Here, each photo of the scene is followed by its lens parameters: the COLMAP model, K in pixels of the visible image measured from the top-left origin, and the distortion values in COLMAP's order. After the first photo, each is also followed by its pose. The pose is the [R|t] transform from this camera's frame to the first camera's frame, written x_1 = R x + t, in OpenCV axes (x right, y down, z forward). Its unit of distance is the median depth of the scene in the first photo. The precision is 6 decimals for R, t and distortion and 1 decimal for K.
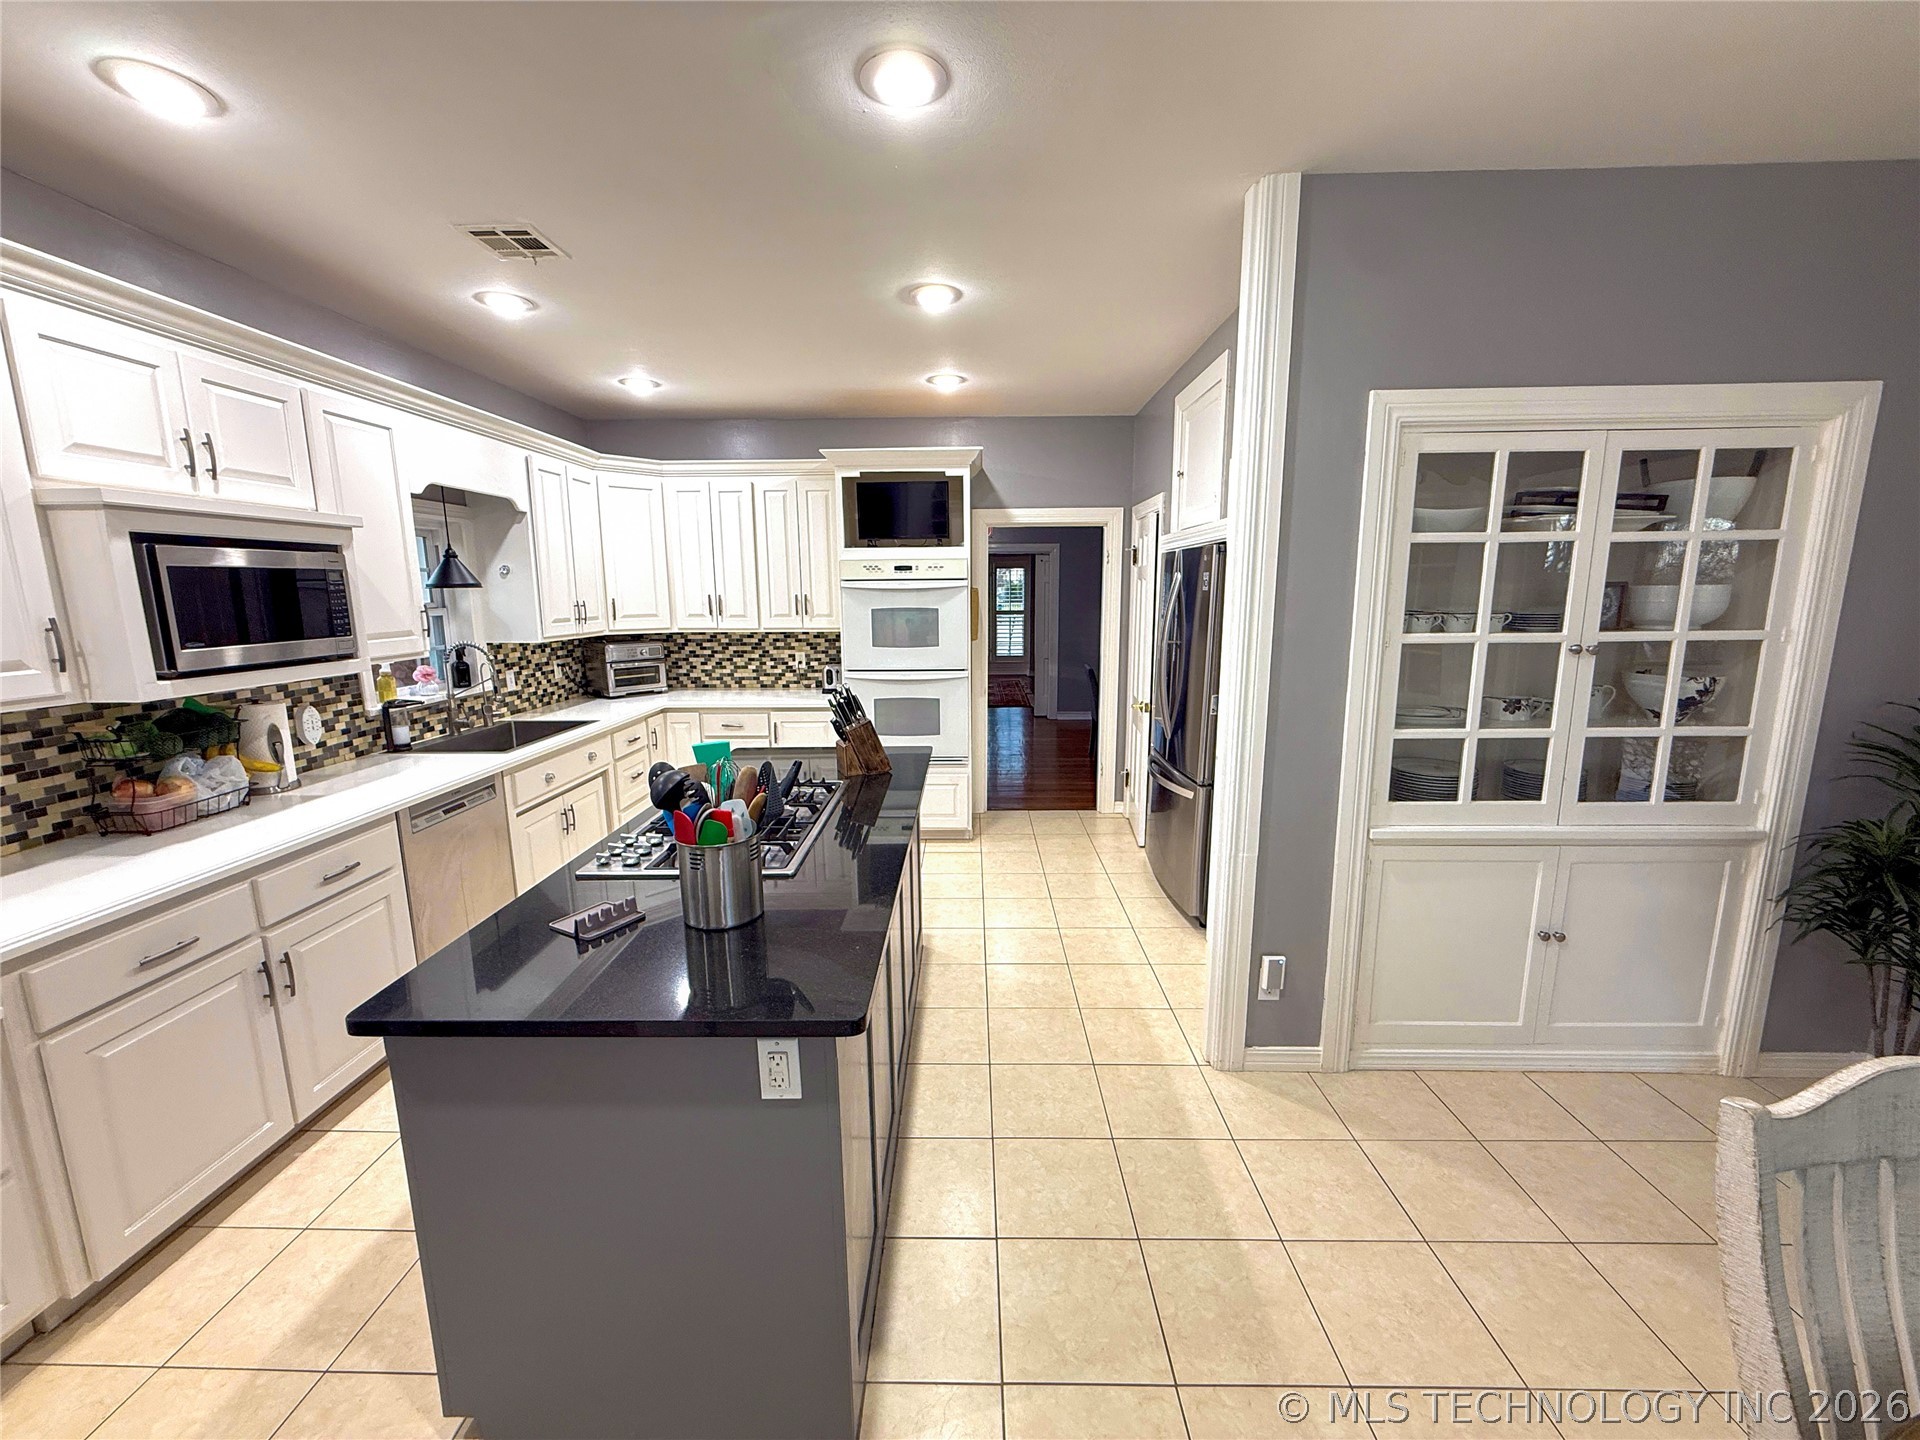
lens RADIAL K [[762.4, 0, 956.5], [0, 762.4, 720.1], [0, 0, 1]] dist [-0.002579, -0.000601]
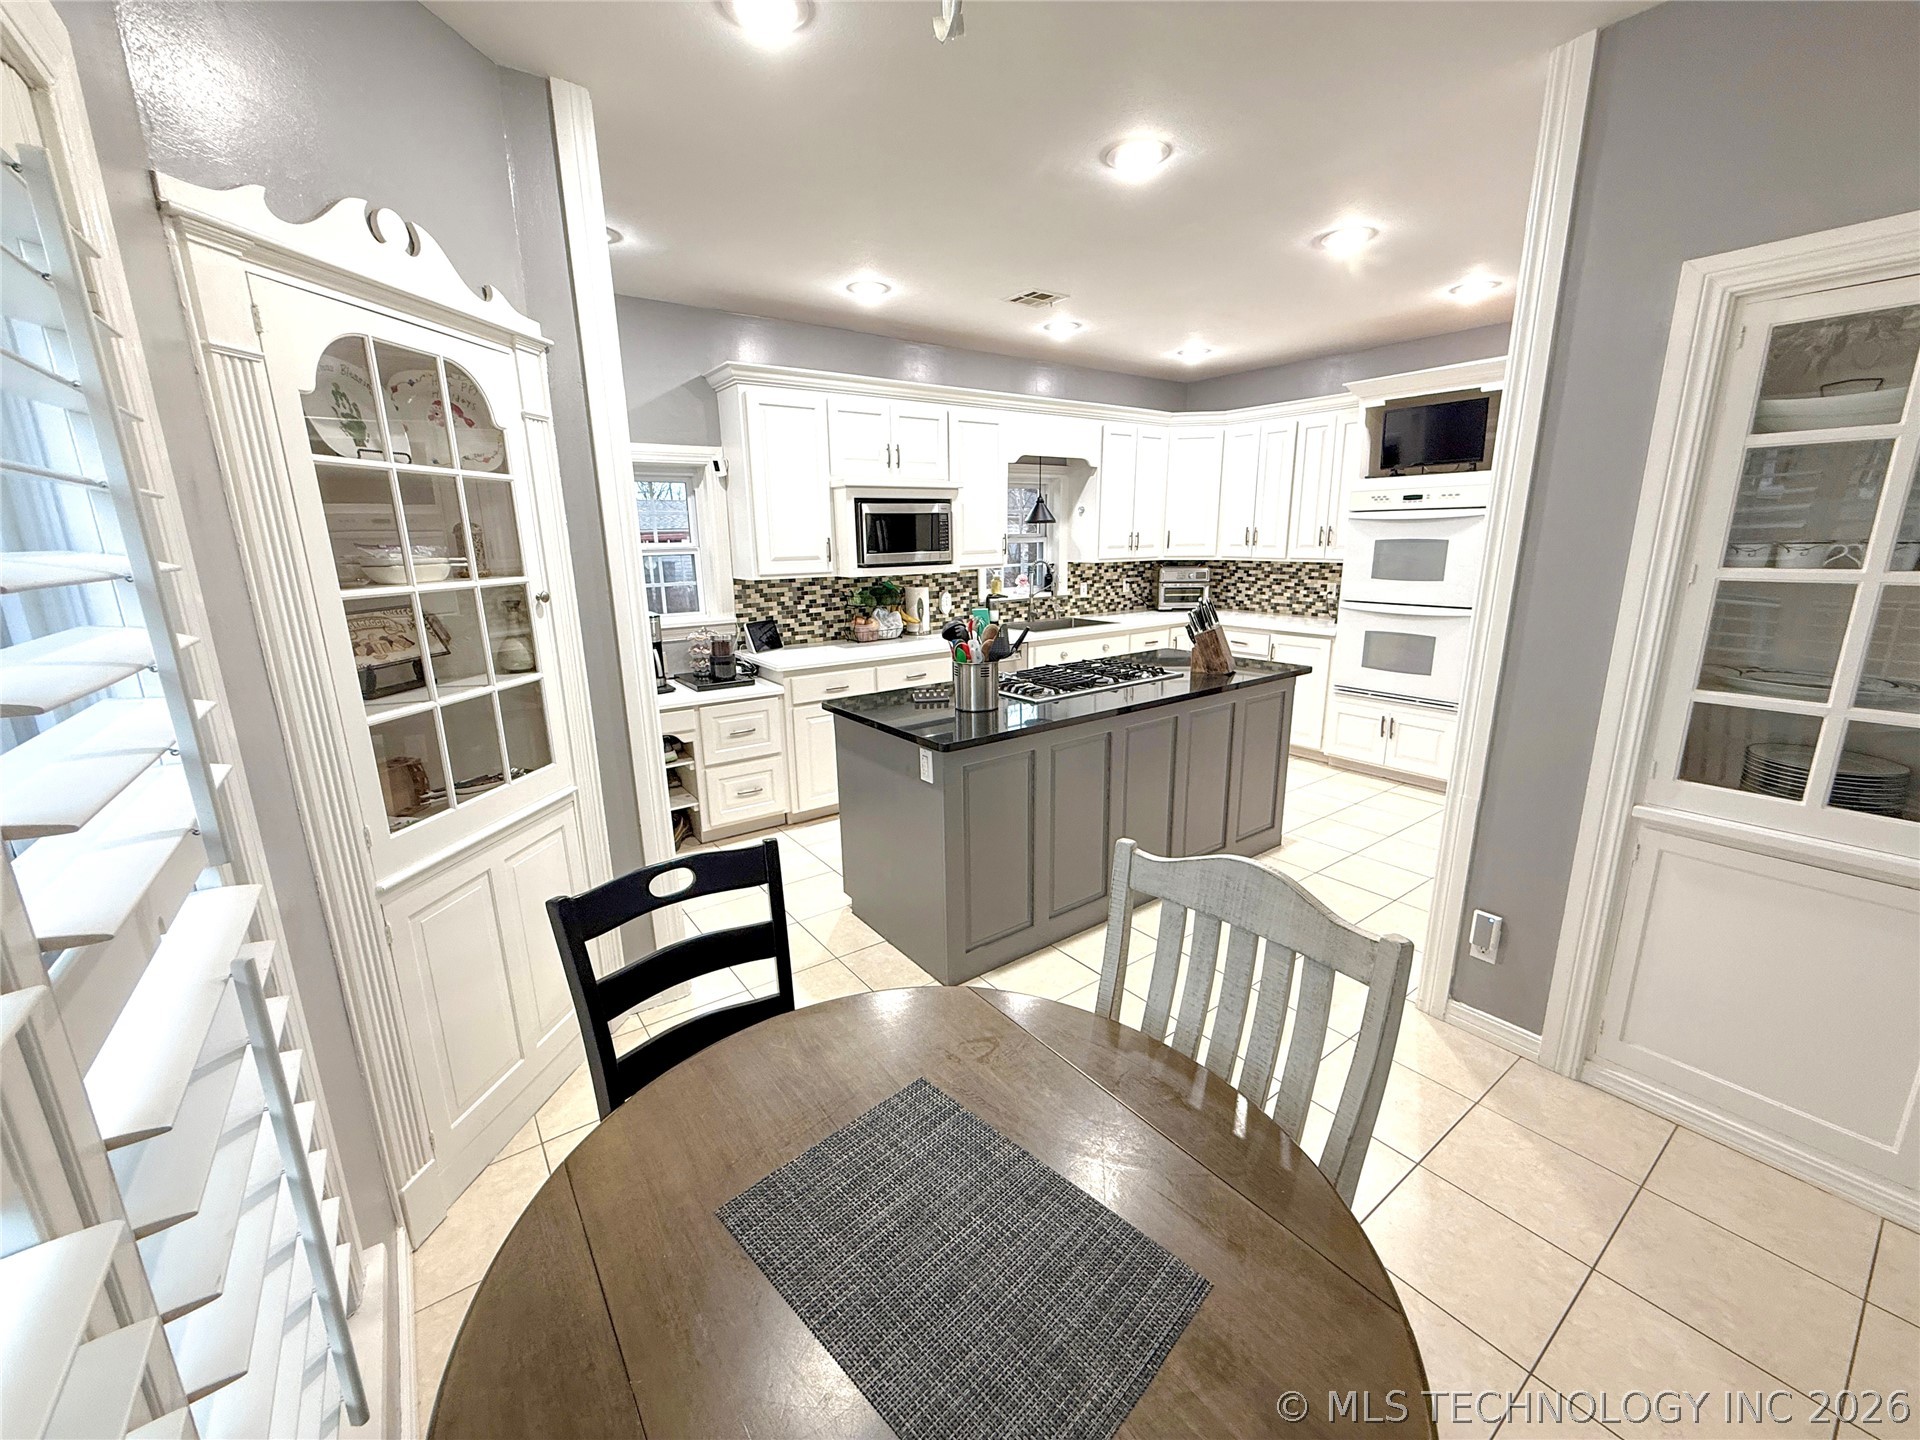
lens RADIAL K [[762.4, 0, 952.3], [0, 762.4, 718.6], [0, 0, 1]] dist [-0.002579, -0.000601]
pose [[0.606098, 0.186486, -0.773219, 0.466196], [-0.124642, 0.982385, 0.139230, 0.018189], [0.785563, 0.011988, 0.618665, -0.064860]]
